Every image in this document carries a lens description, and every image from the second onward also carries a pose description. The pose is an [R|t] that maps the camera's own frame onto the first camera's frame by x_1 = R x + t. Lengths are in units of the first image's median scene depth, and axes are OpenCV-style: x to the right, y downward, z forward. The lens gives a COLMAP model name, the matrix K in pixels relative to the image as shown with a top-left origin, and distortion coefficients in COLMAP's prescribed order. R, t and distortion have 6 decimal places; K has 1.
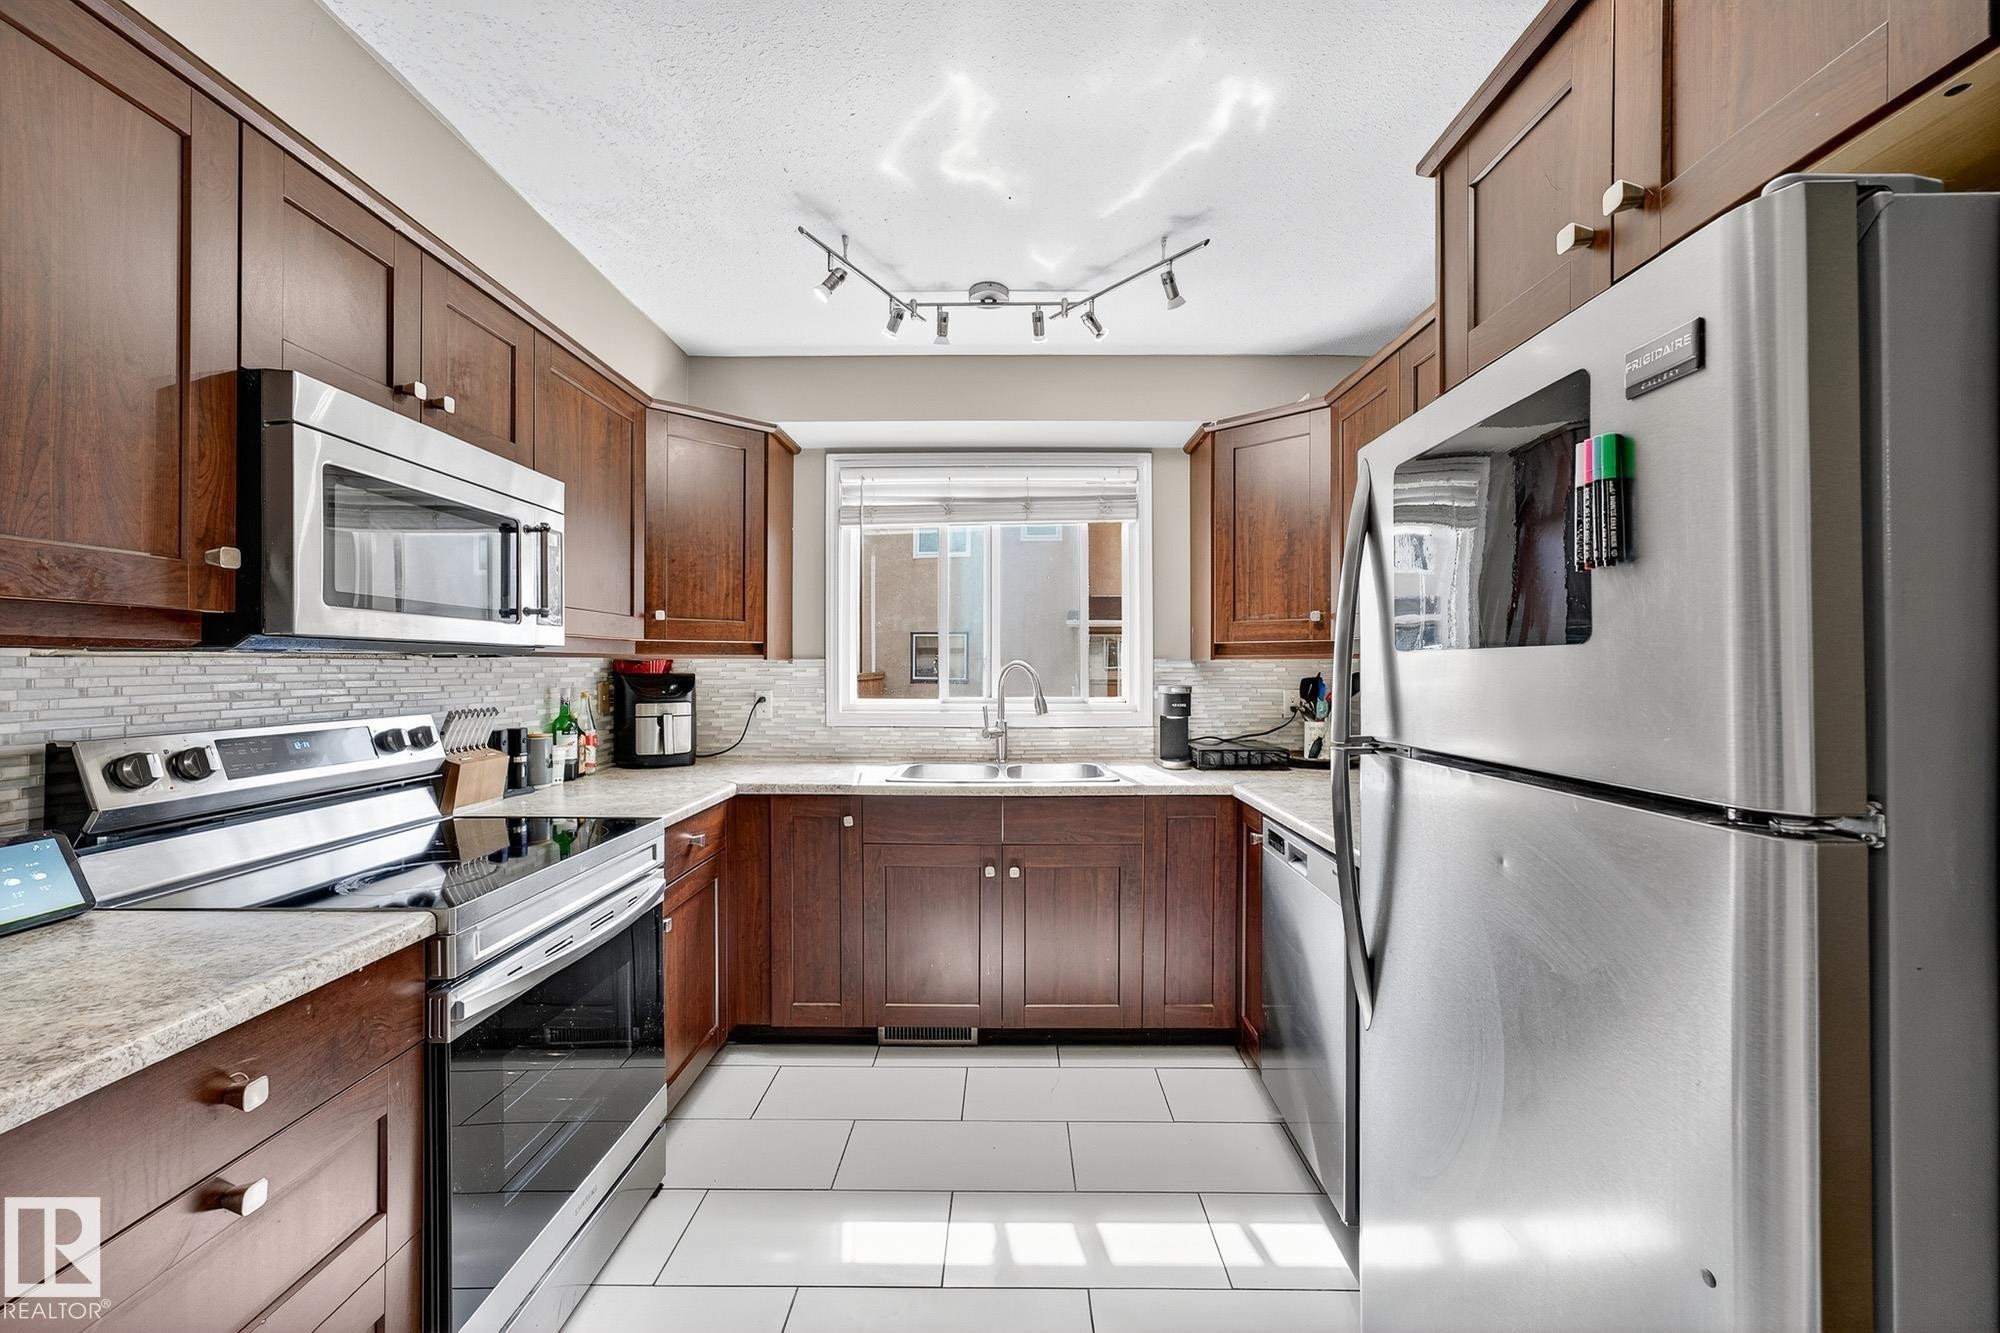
lens RADIAL K [[798.5, 0, 1000.3], [0, 798.5, 680.9], [0, 0, 1]] dist [-0.073538, 0.064050]
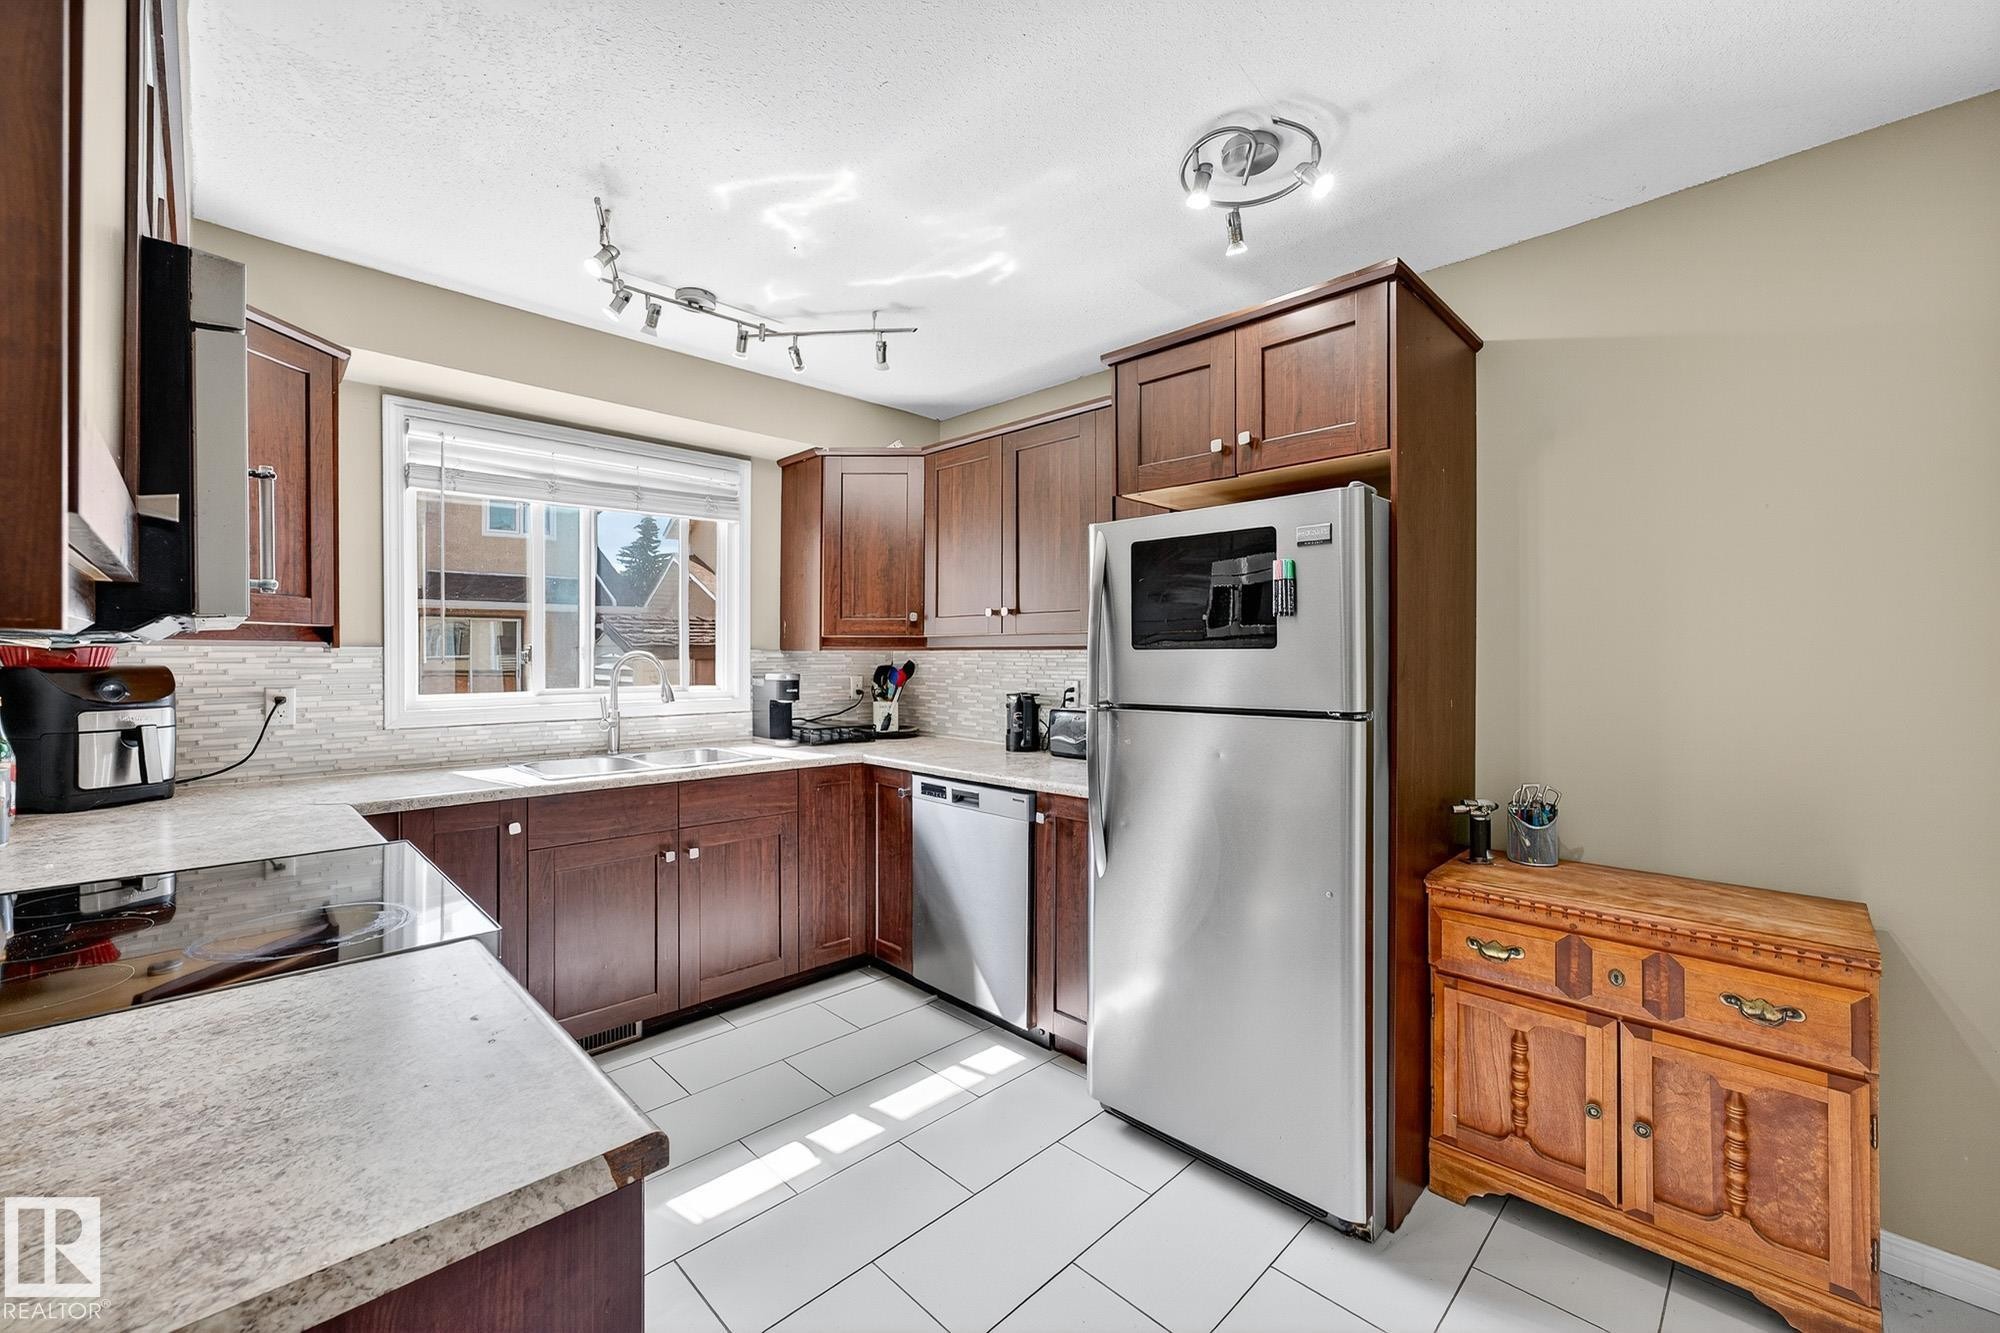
lens RADIAL K [[798.5, 0, 1000.3], [0, 798.5, 680.9], [0, 0, 1]] dist [-0.073538, 0.064050]
pose [[0.708352, -0.021122, 0.705544, -0.386556], [0.010766, 0.999759, 0.019121, -0.001858], [-0.705778, -0.005949, 0.708408, -0.017069]]
